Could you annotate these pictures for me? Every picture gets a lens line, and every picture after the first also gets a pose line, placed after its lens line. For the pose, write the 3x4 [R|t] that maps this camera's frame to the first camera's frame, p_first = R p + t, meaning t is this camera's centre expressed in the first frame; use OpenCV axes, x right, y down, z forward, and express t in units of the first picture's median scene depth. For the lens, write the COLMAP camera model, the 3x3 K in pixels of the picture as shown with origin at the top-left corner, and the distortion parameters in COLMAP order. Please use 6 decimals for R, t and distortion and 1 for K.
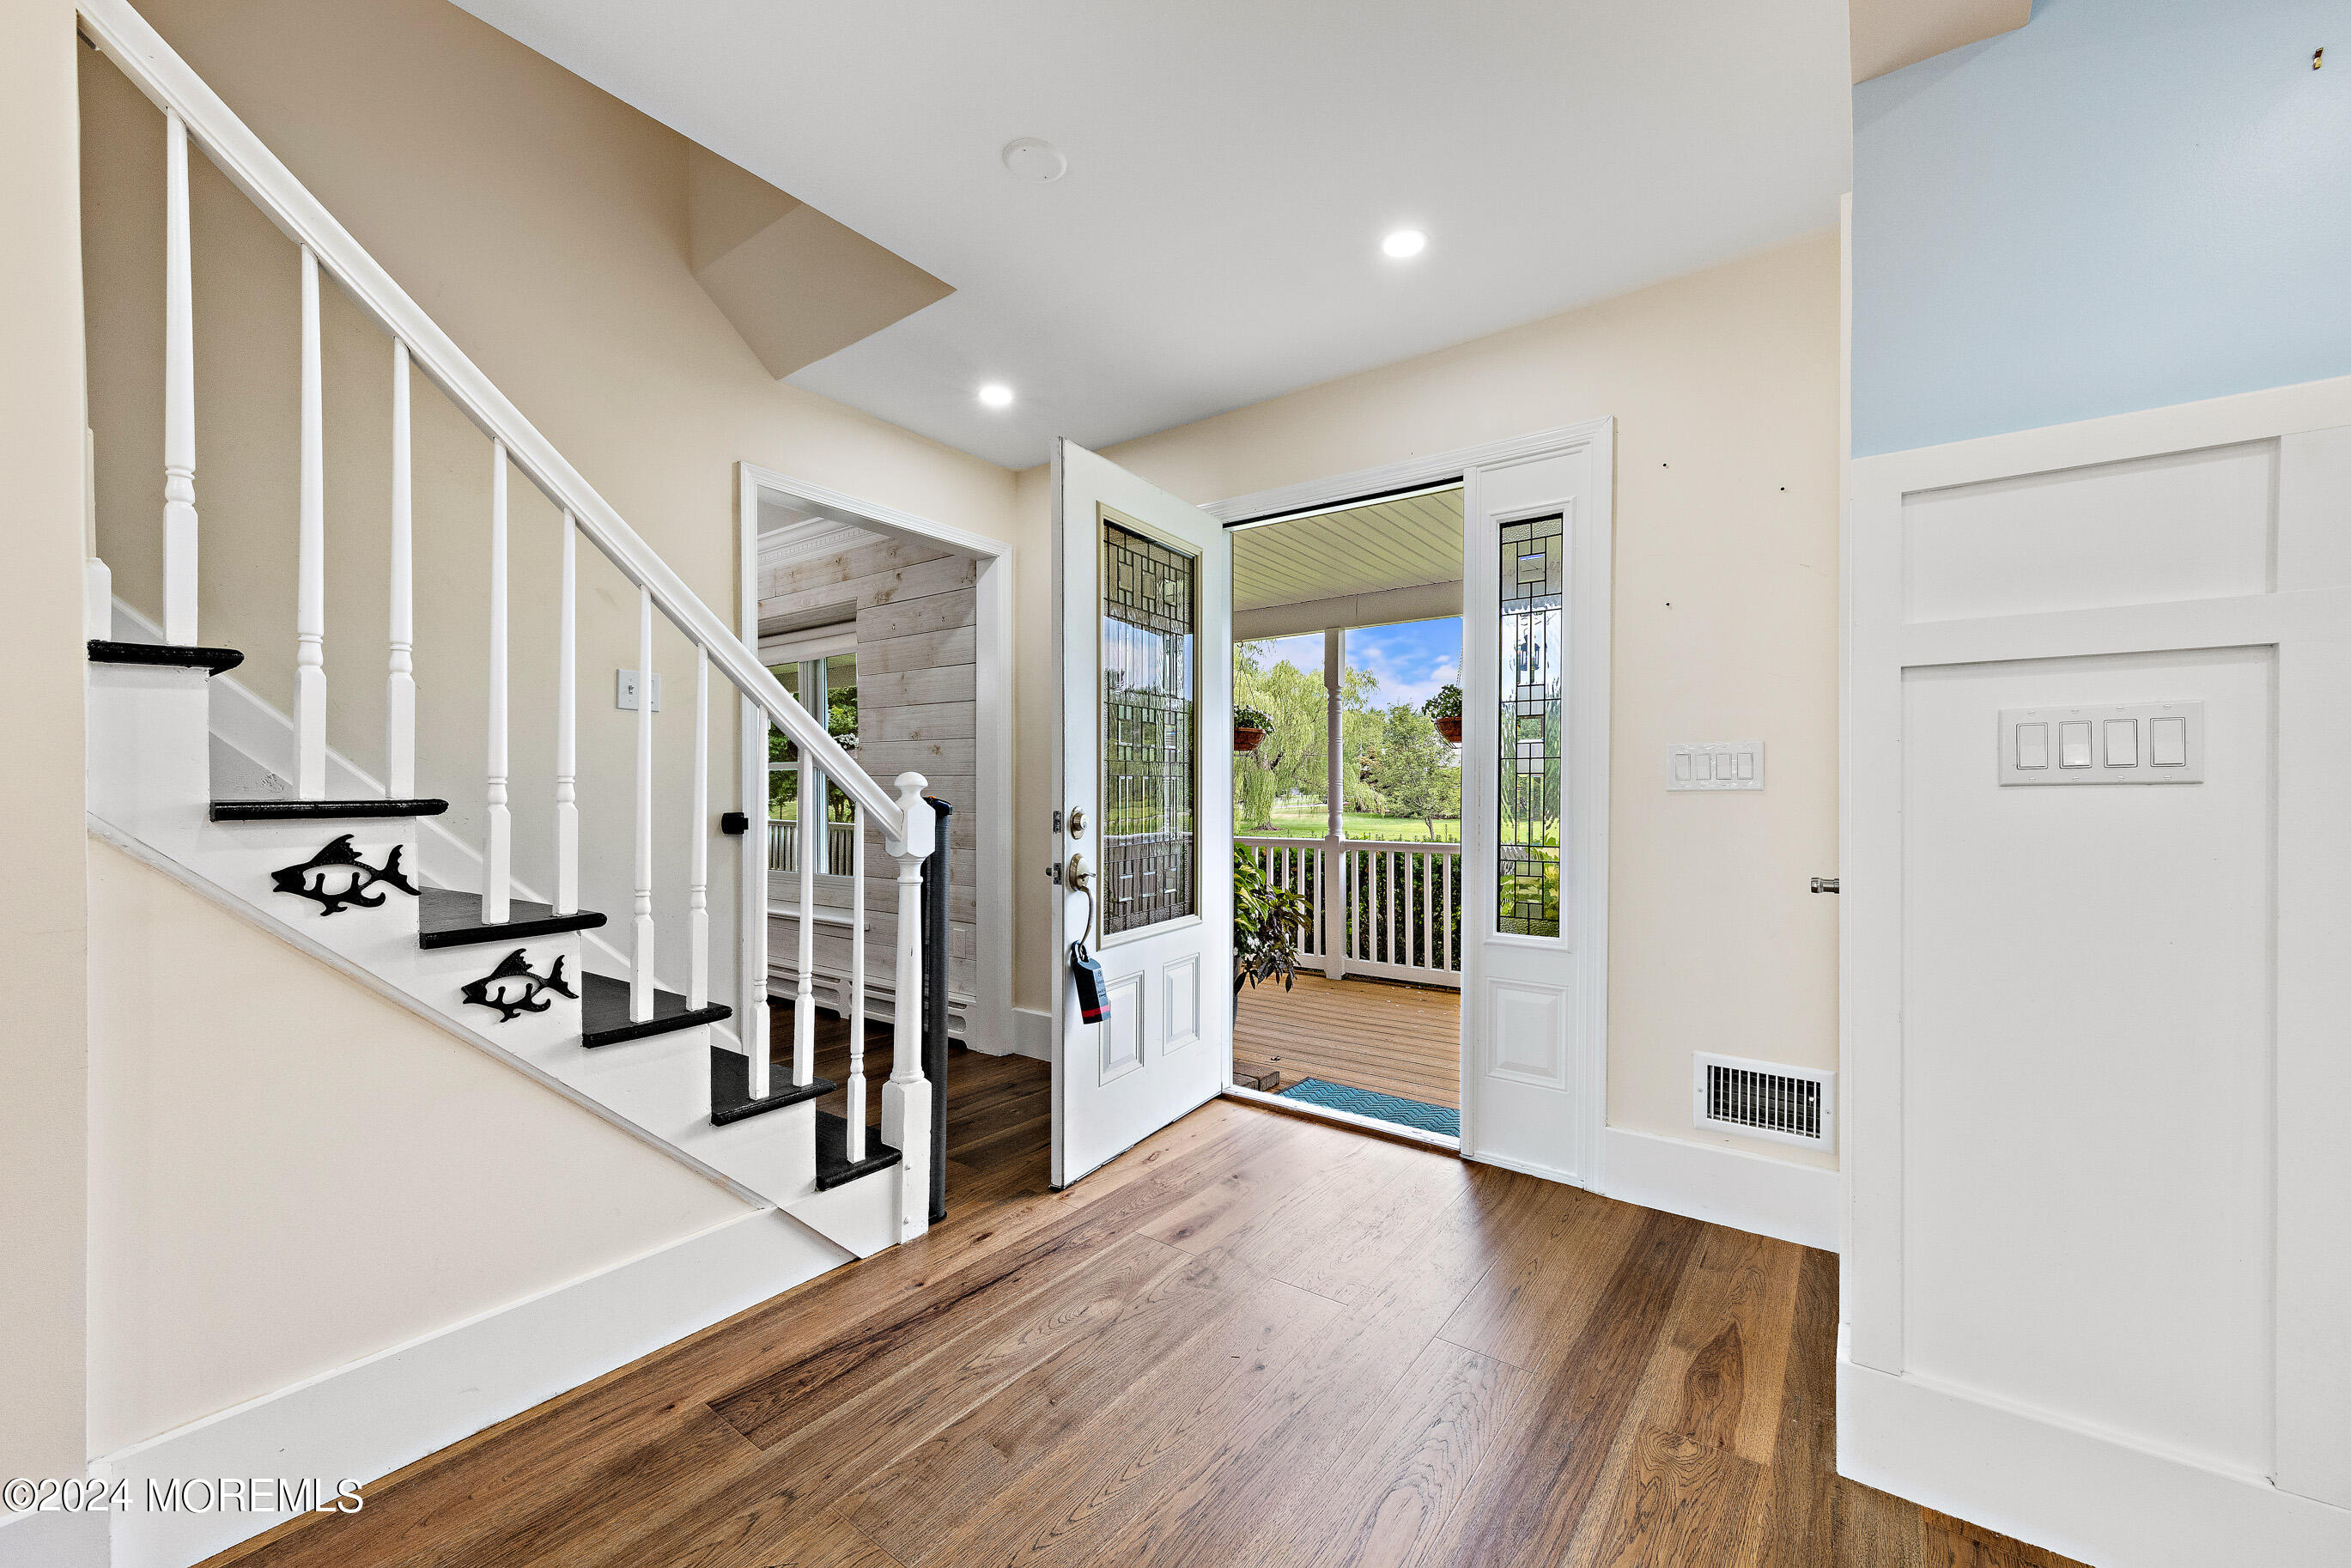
lens RADIAL K [[930.4, 0, 1175.7], [0, 930.4, 801.7], [0, 0, 1]] dist [-0.002168, -0.000112]
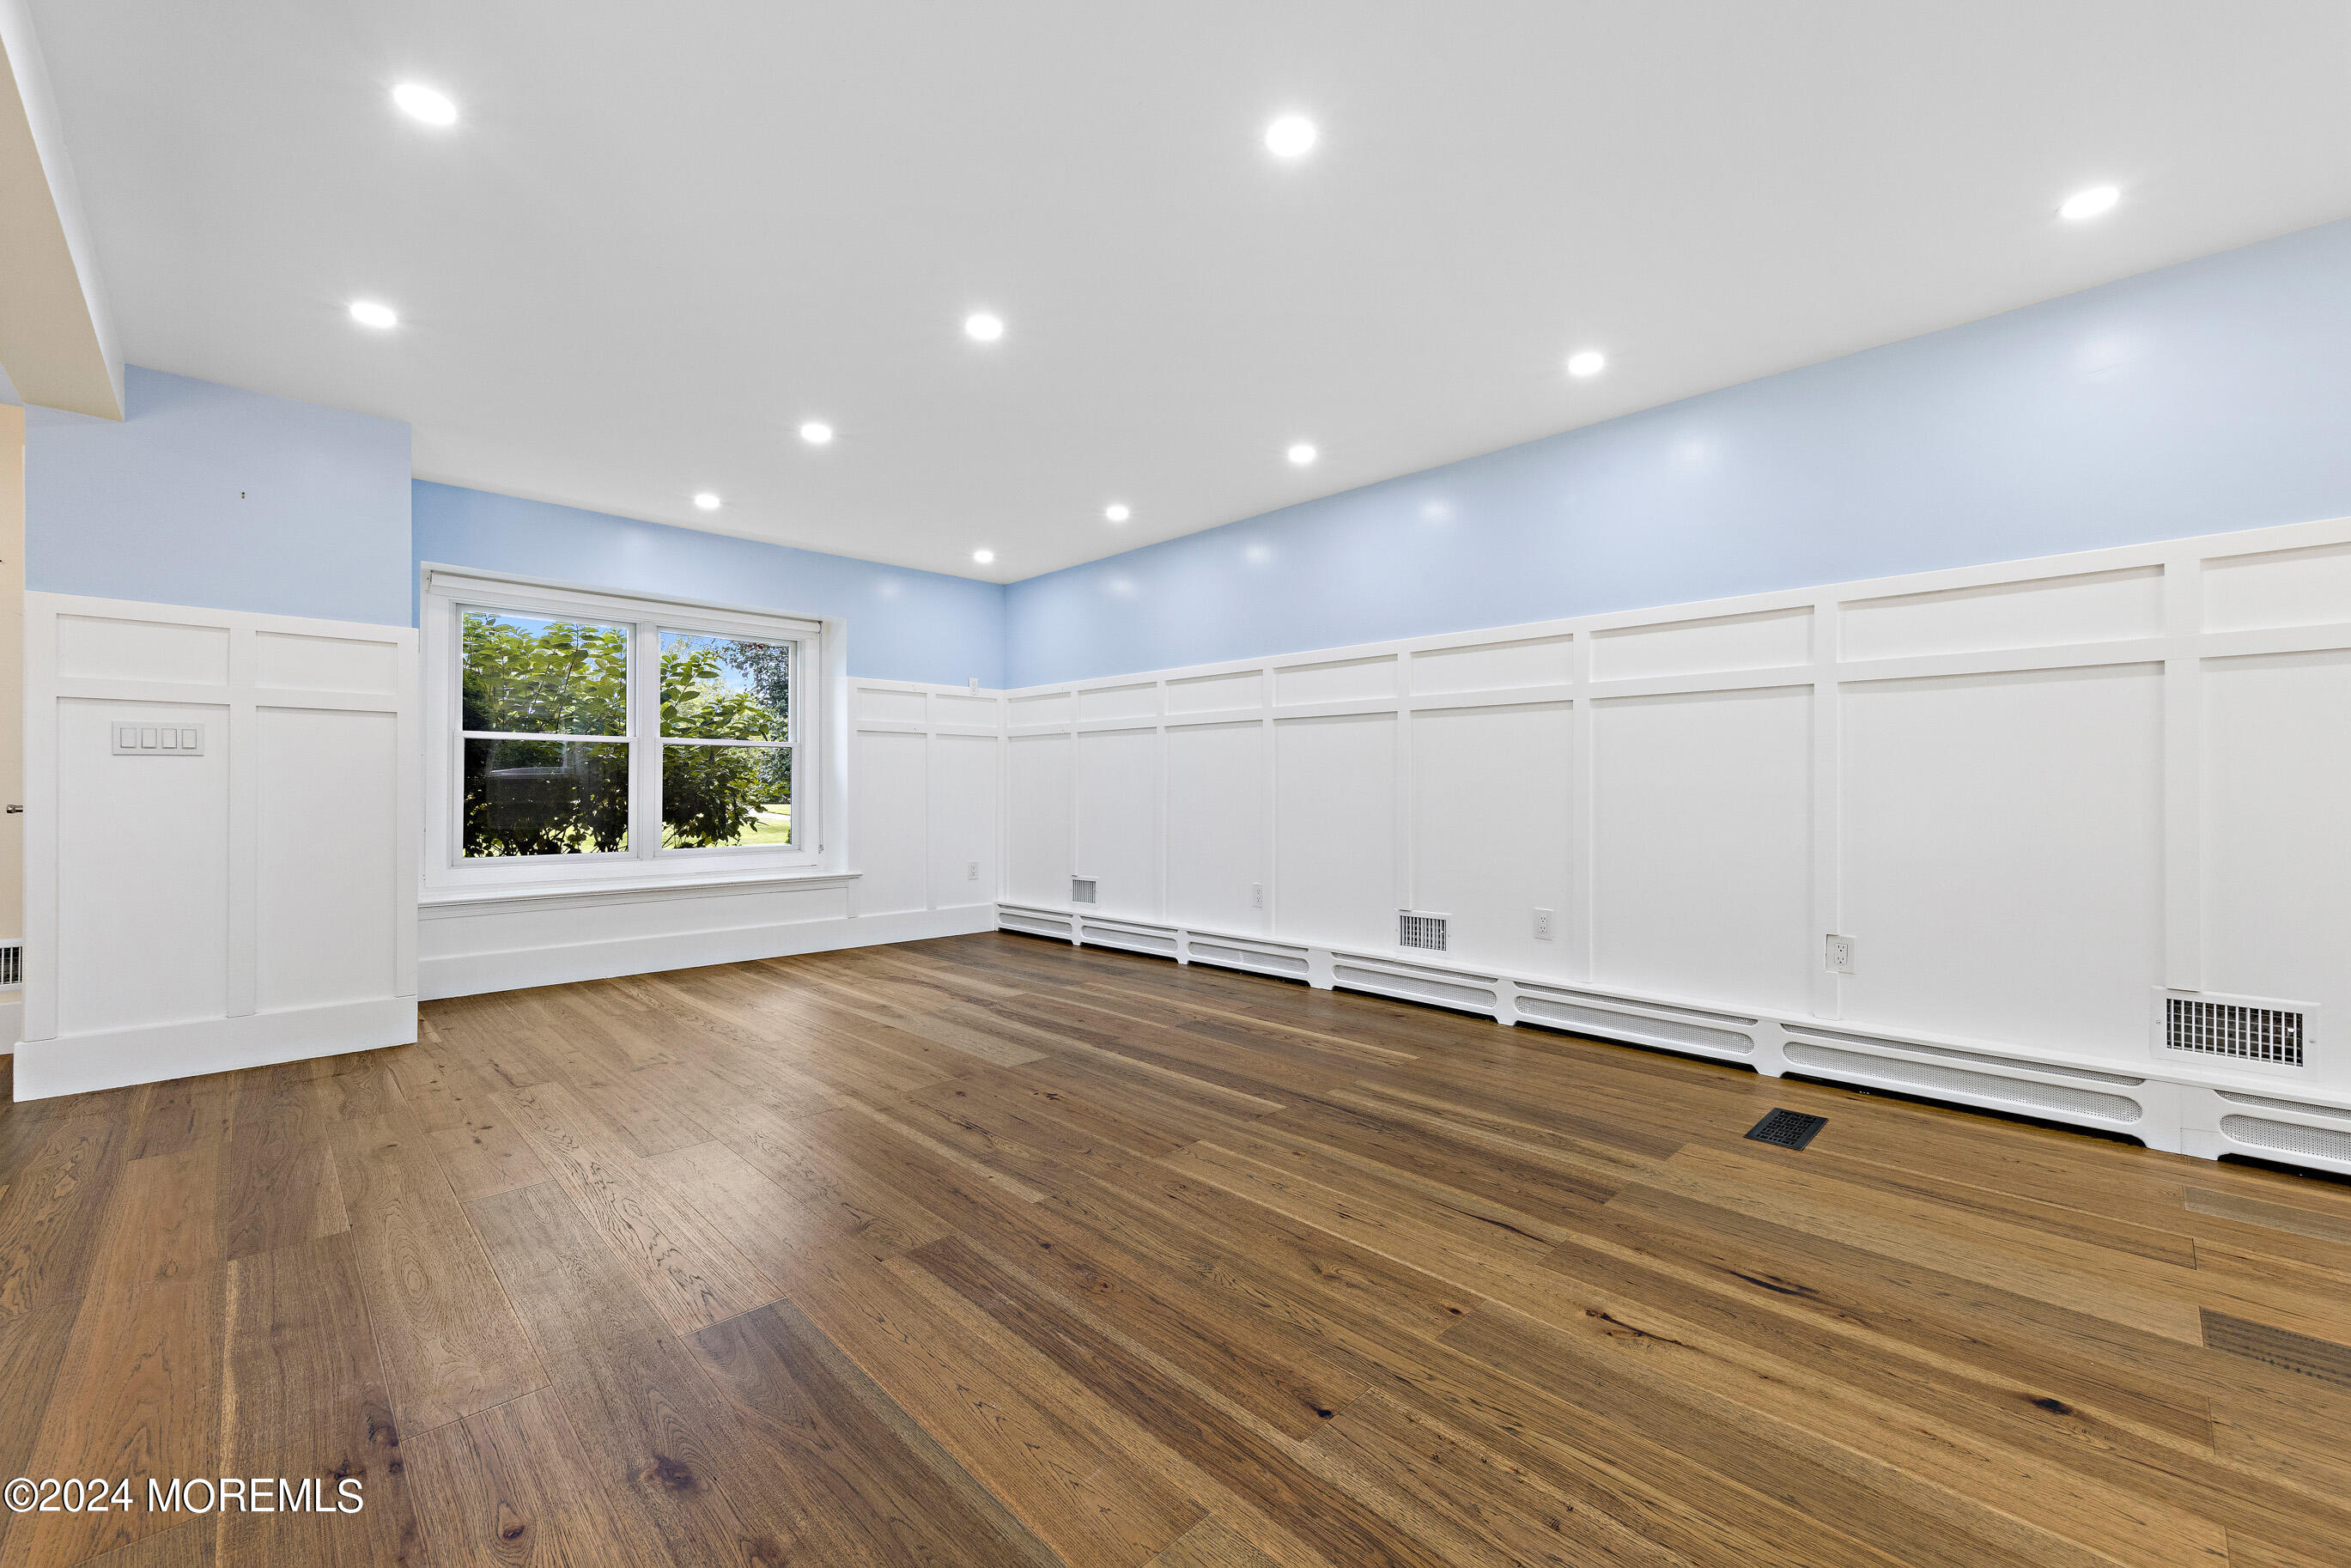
lens RADIAL K [[930.4, 0, 1171.2], [0, 930.4, 784.2], [0, 0, 1]] dist [-0.002168, -0.000112]
pose [[0.148613, 0.005042, 0.988883, -1.023397], [0.004617, 0.999973, -0.005792, 0.086234], [-0.988885, 0.005427, 0.148585, -2.009289]]
